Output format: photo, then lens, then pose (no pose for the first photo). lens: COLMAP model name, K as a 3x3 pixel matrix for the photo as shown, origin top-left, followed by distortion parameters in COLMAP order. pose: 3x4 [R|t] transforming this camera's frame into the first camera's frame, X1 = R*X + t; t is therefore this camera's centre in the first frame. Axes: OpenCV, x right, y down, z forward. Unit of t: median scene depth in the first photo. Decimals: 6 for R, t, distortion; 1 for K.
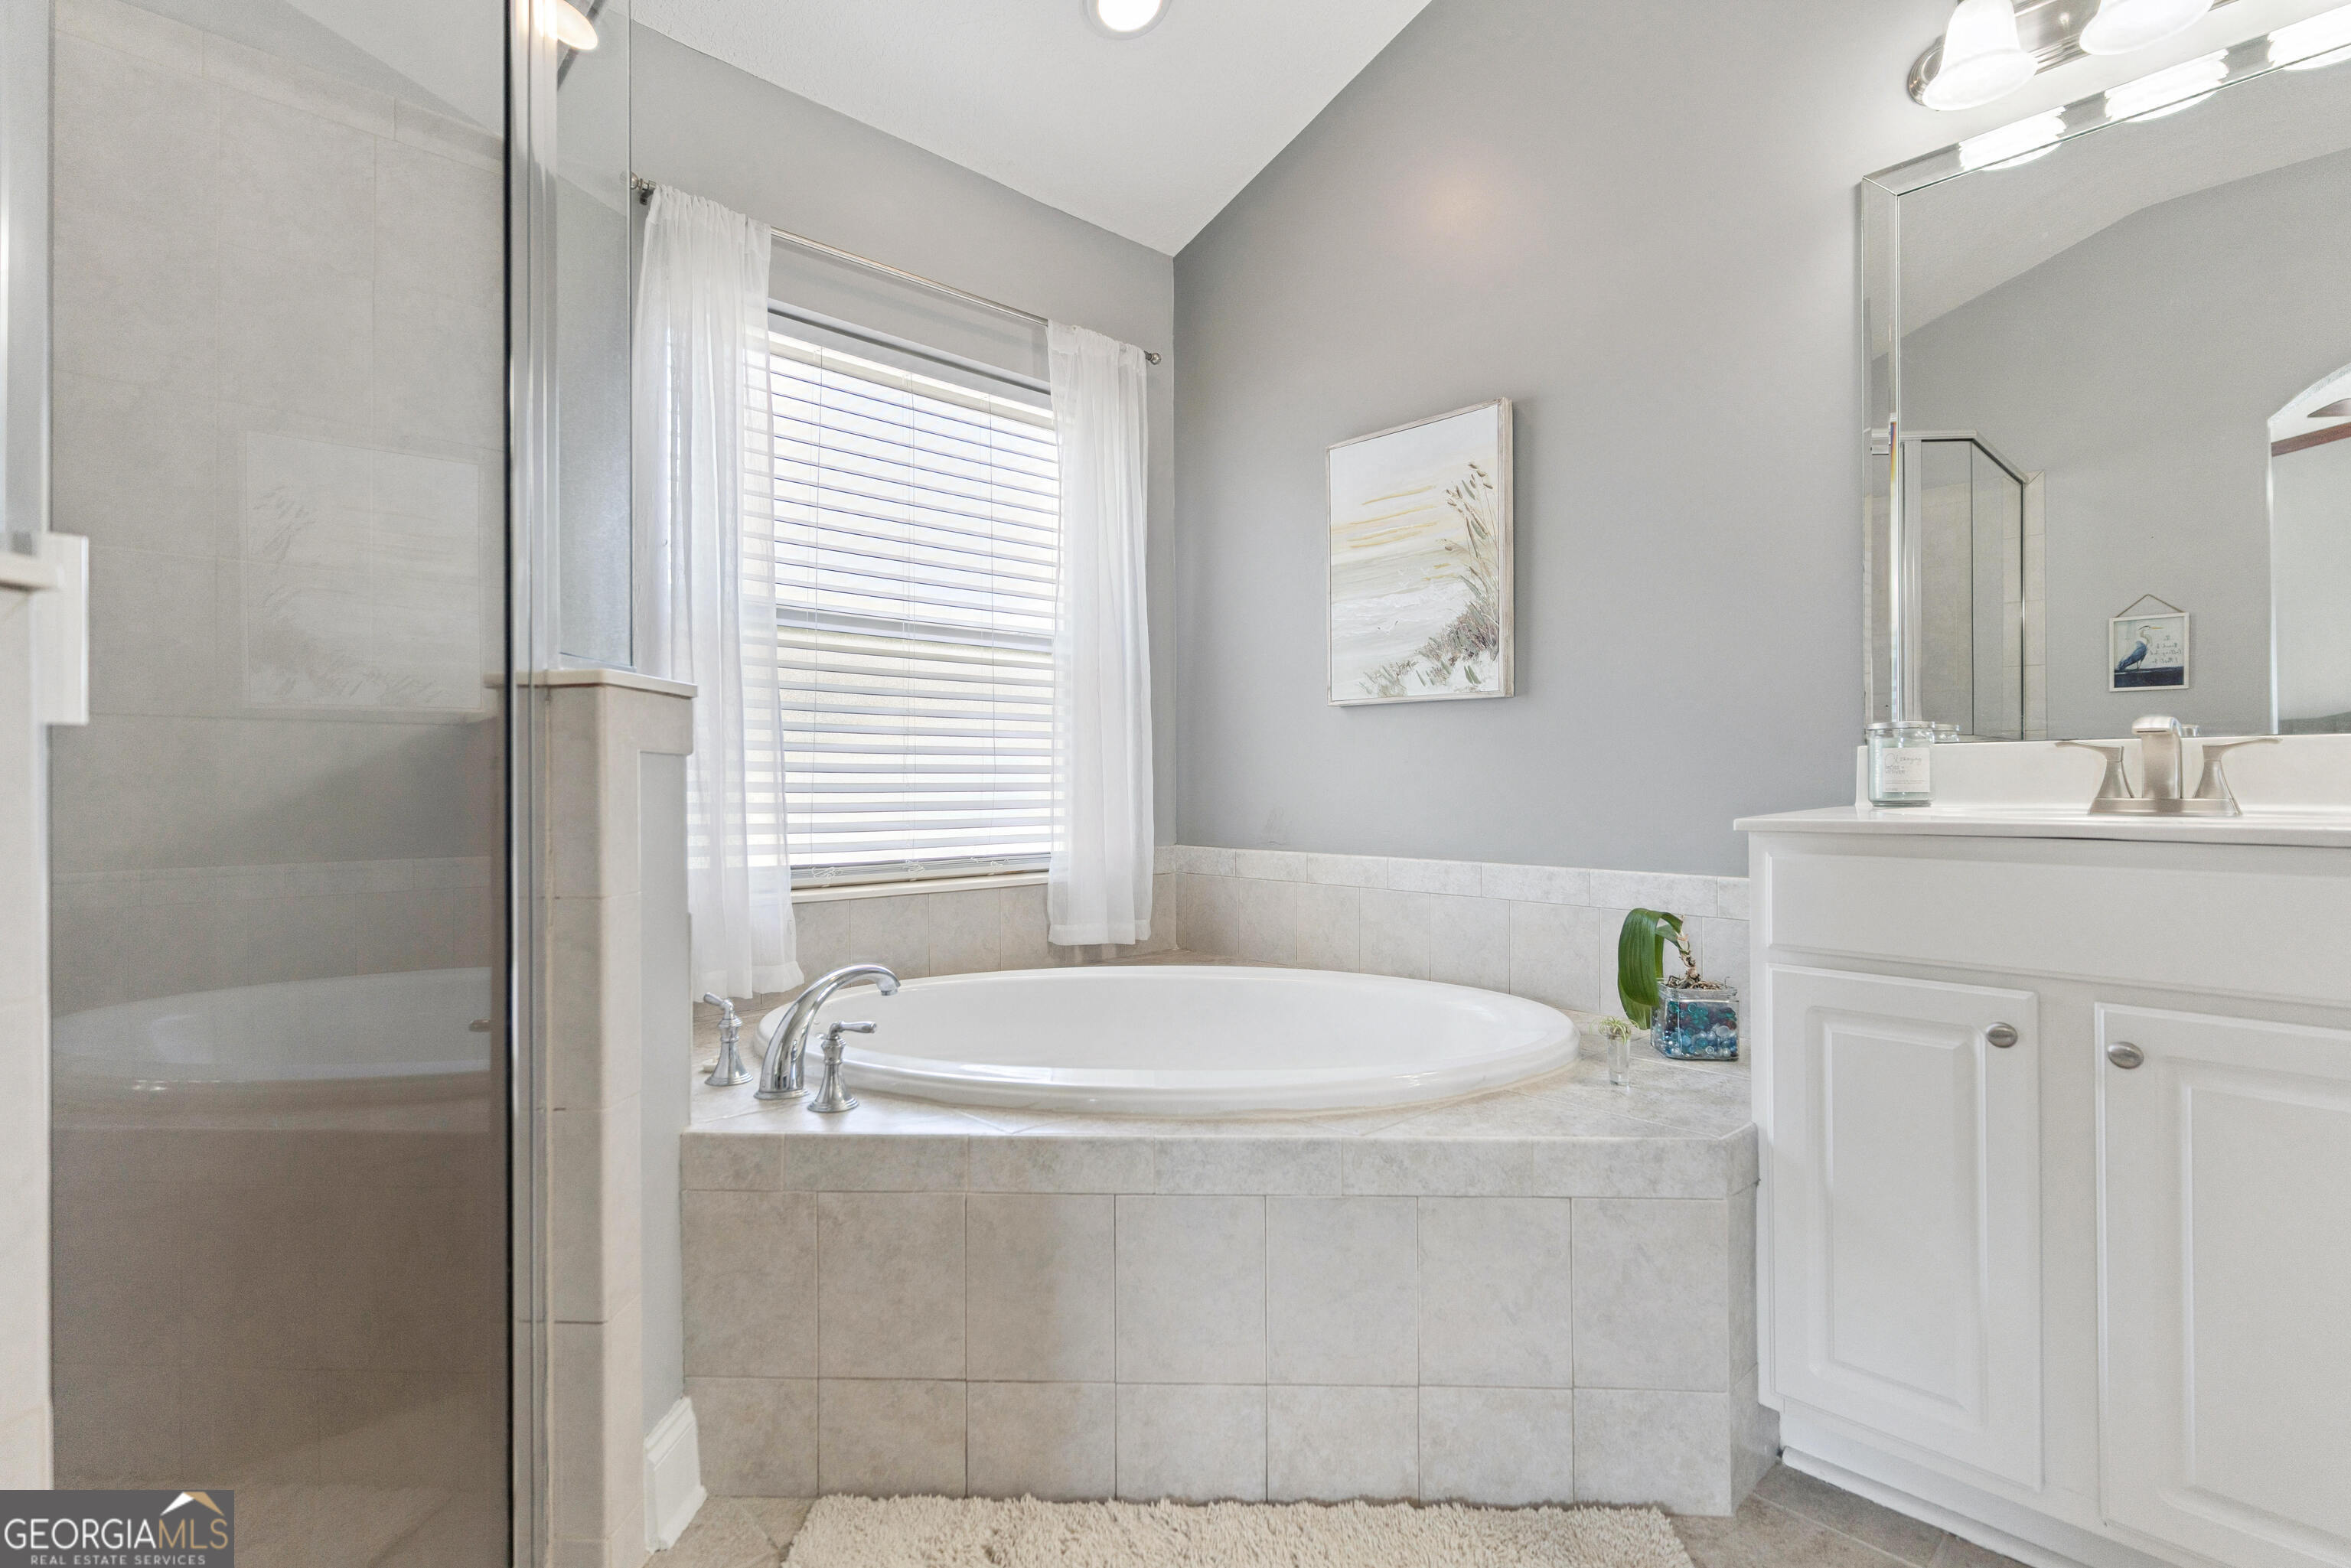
lens RADIAL K [[1122.5, 0, 1151.1], [0, 1122.5, 774.8], [0, 0, 1]] dist [0.001535, 0.000807]
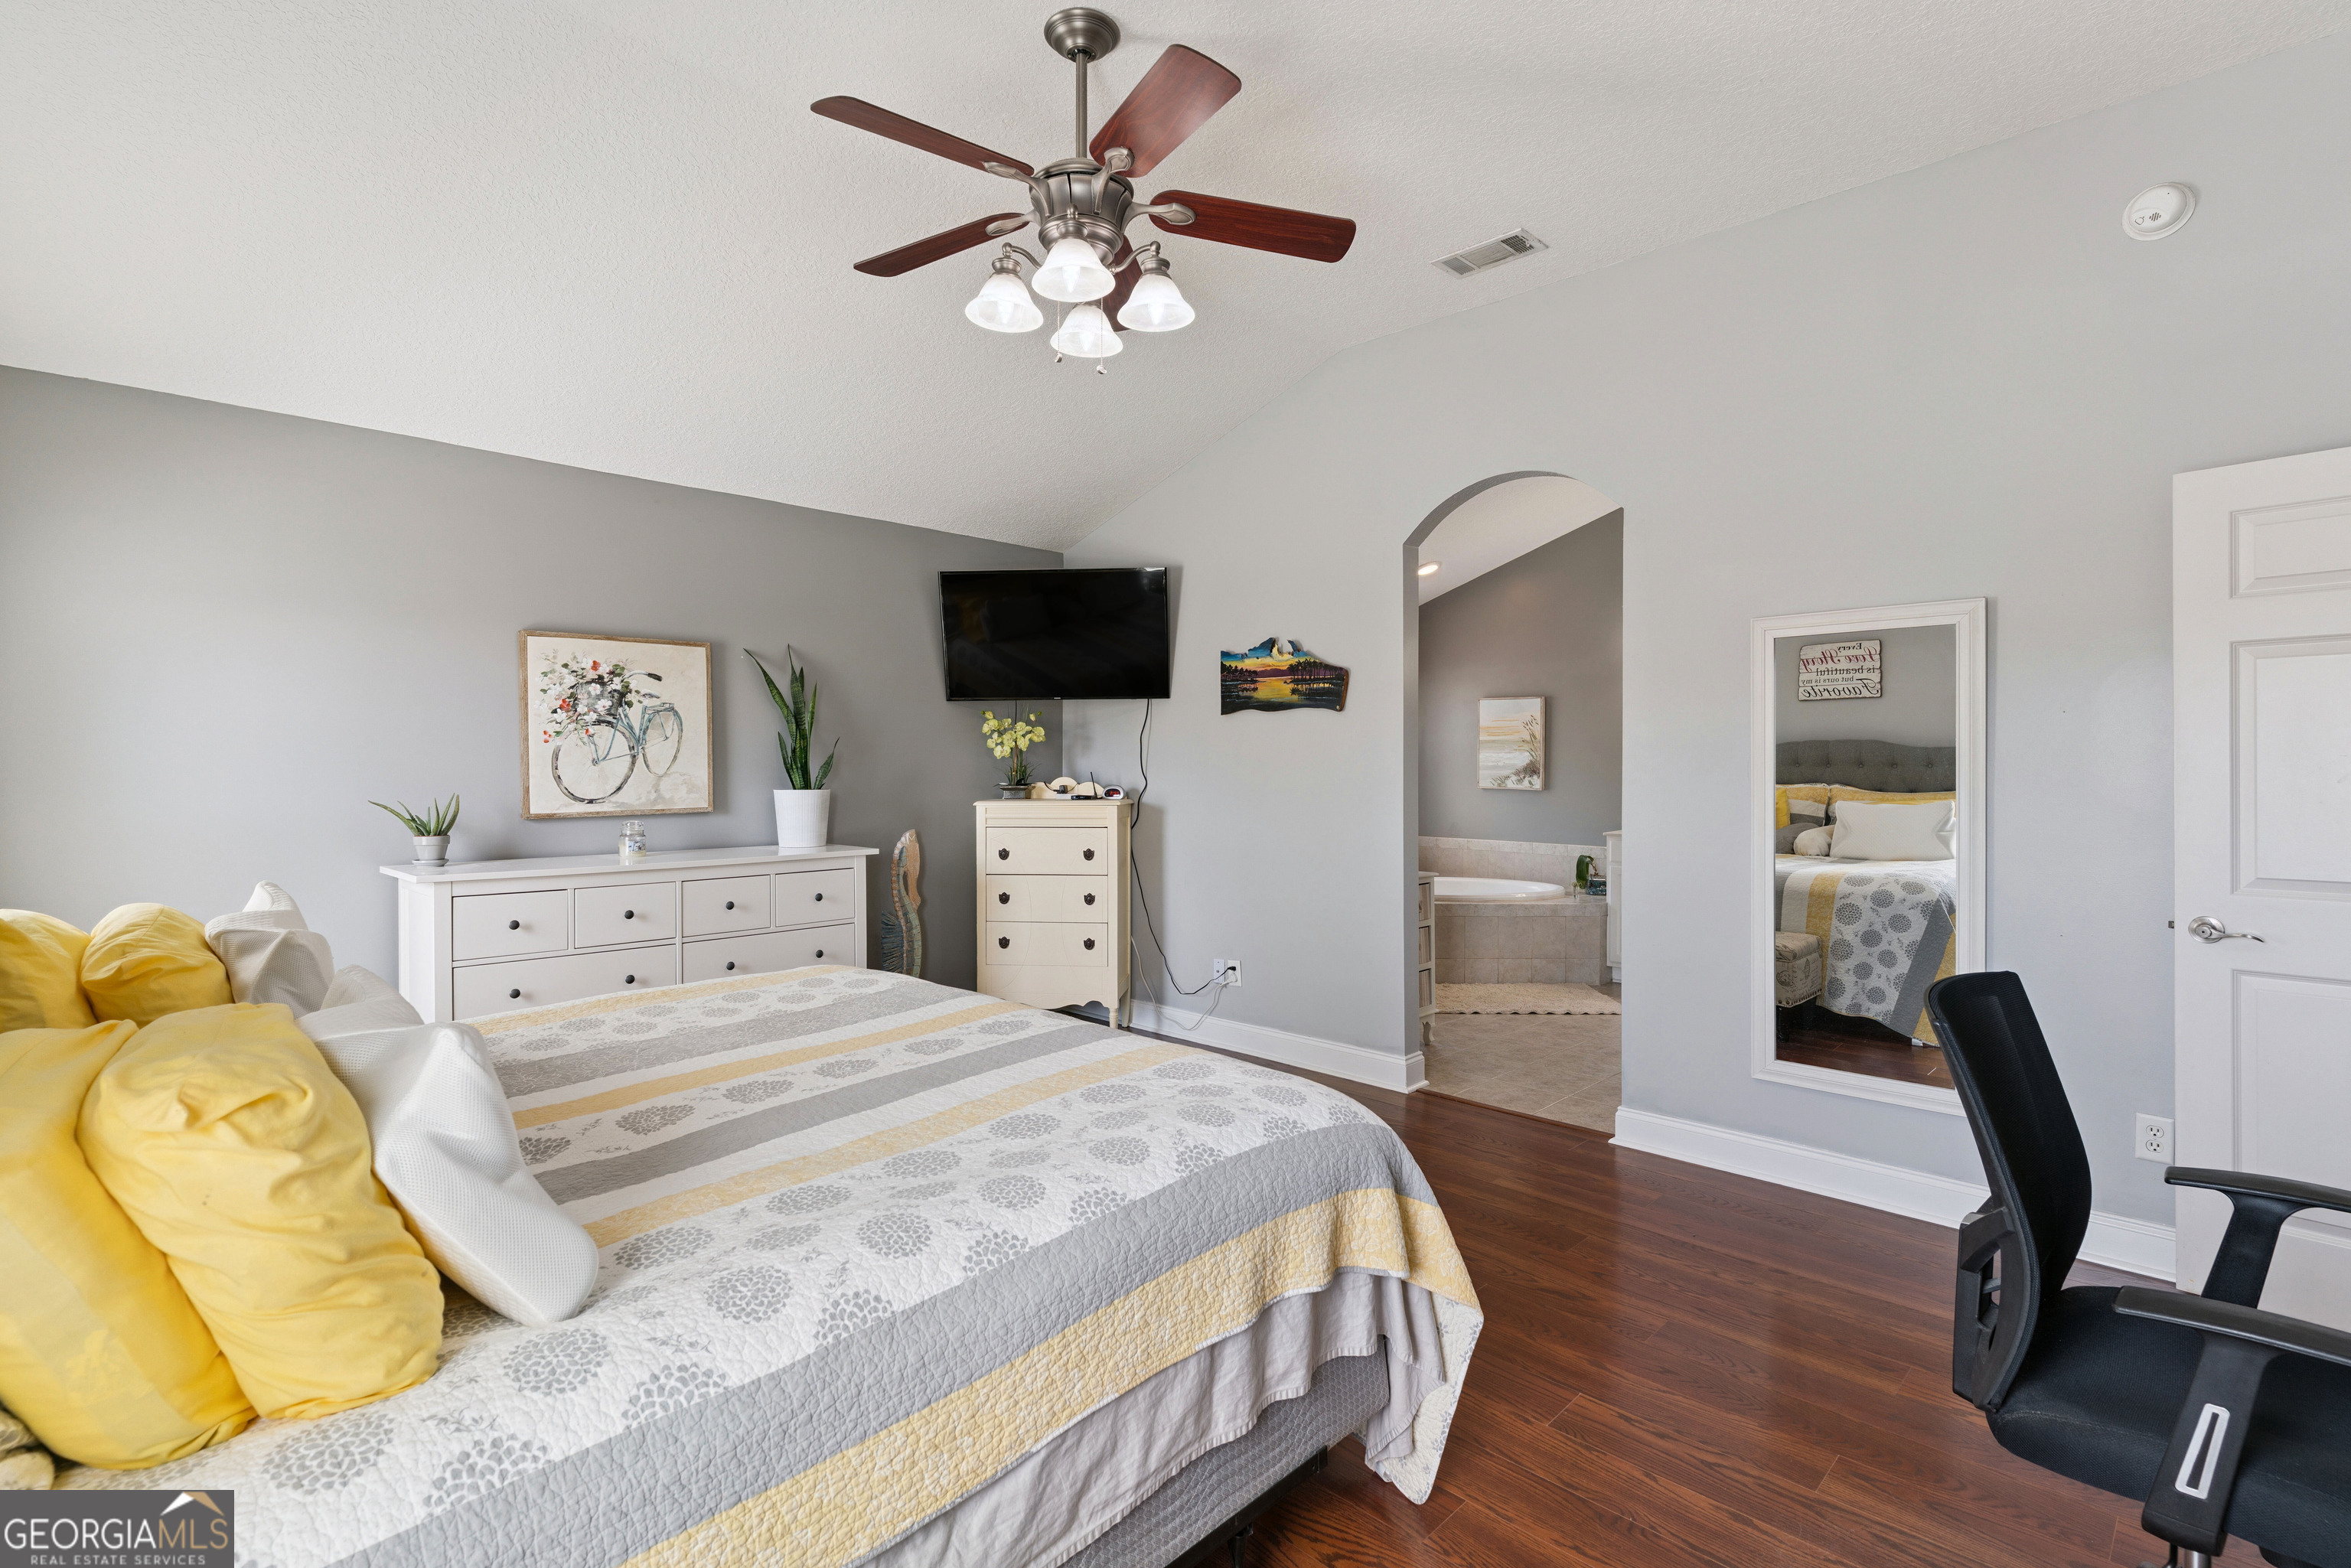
lens RADIAL K [[1122.5, 0, 1161.8], [0, 1122.5, 779.1], [0, 0, 1]] dist [0.001535, 0.000807]
pose [[0.998826, 0.006033, 0.048066, -1.095175], [-0.007128, 0.999718, 0.022640, -0.199095], [-0.047916, -0.022956, 0.998588, -2.547792]]
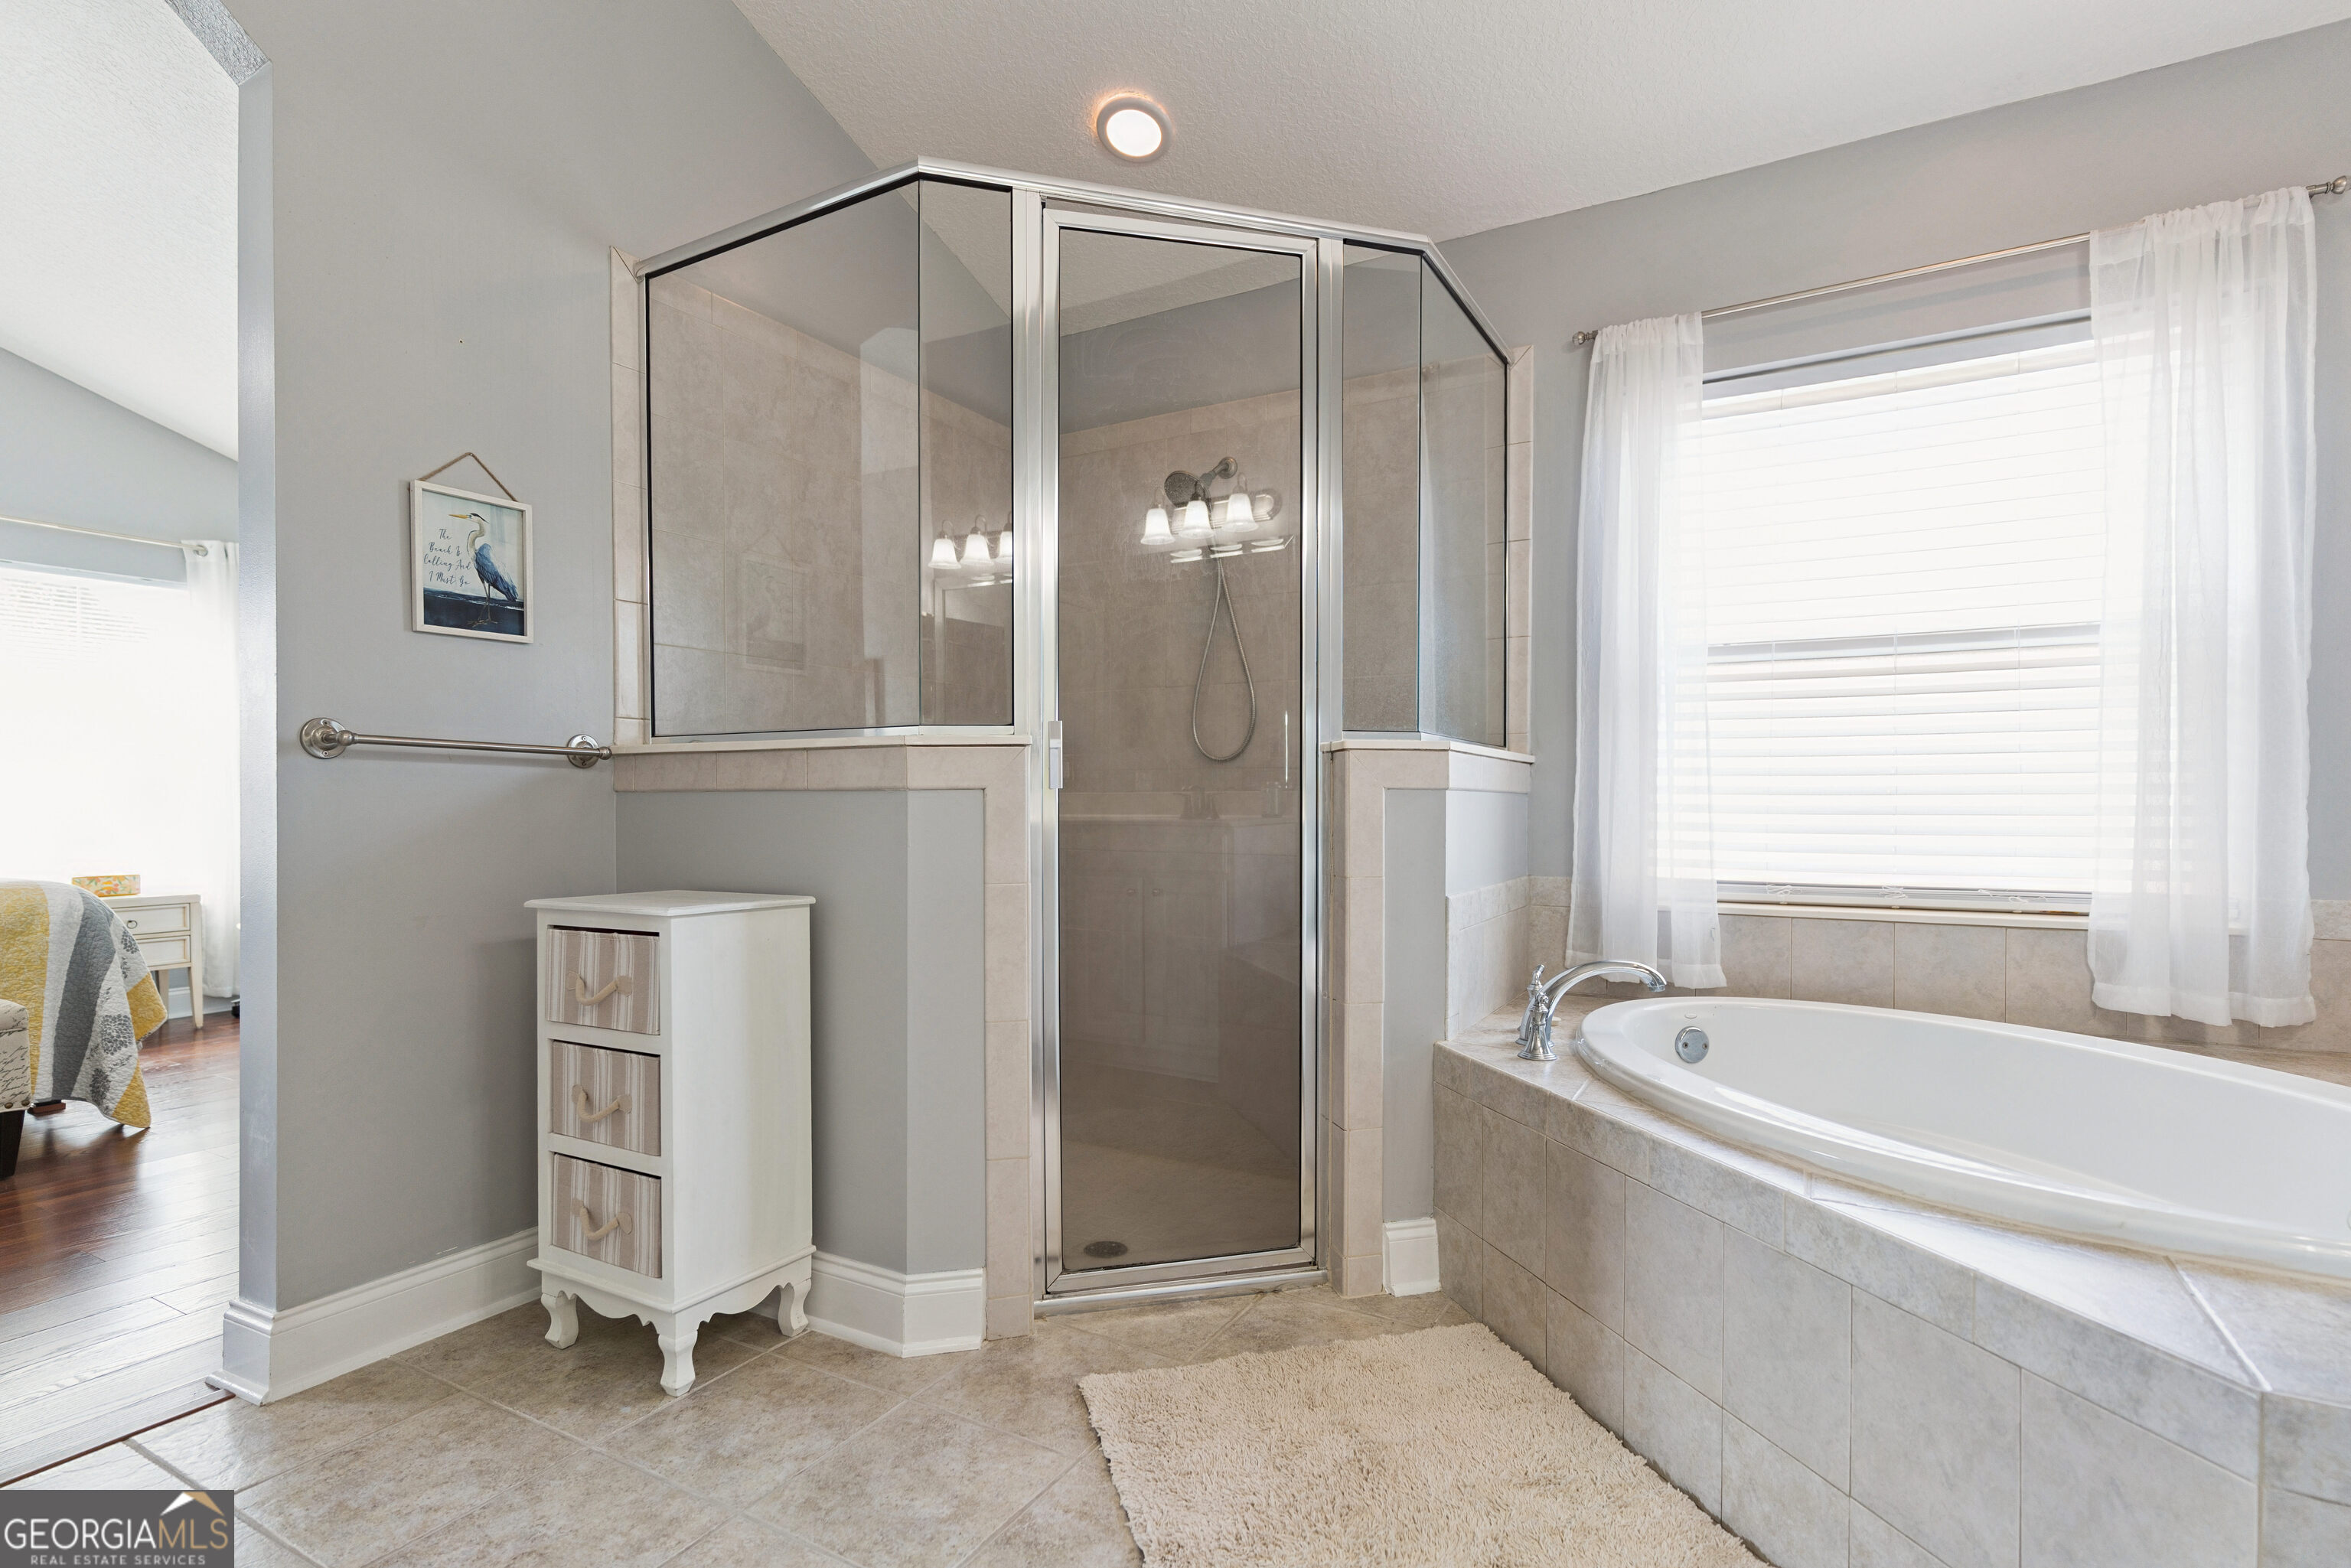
lens RADIAL K [[1122.5, 0, 1175.7], [0, 1122.5, 814.5], [0, 0, 1]] dist [0.001535, 0.000807]
pose [[0.309554, 0.018171, -0.950708, 0.679569], [0.007078, 0.999746, 0.021413, -0.012791], [0.950856, -0.013357, 0.309347, 0.169443]]
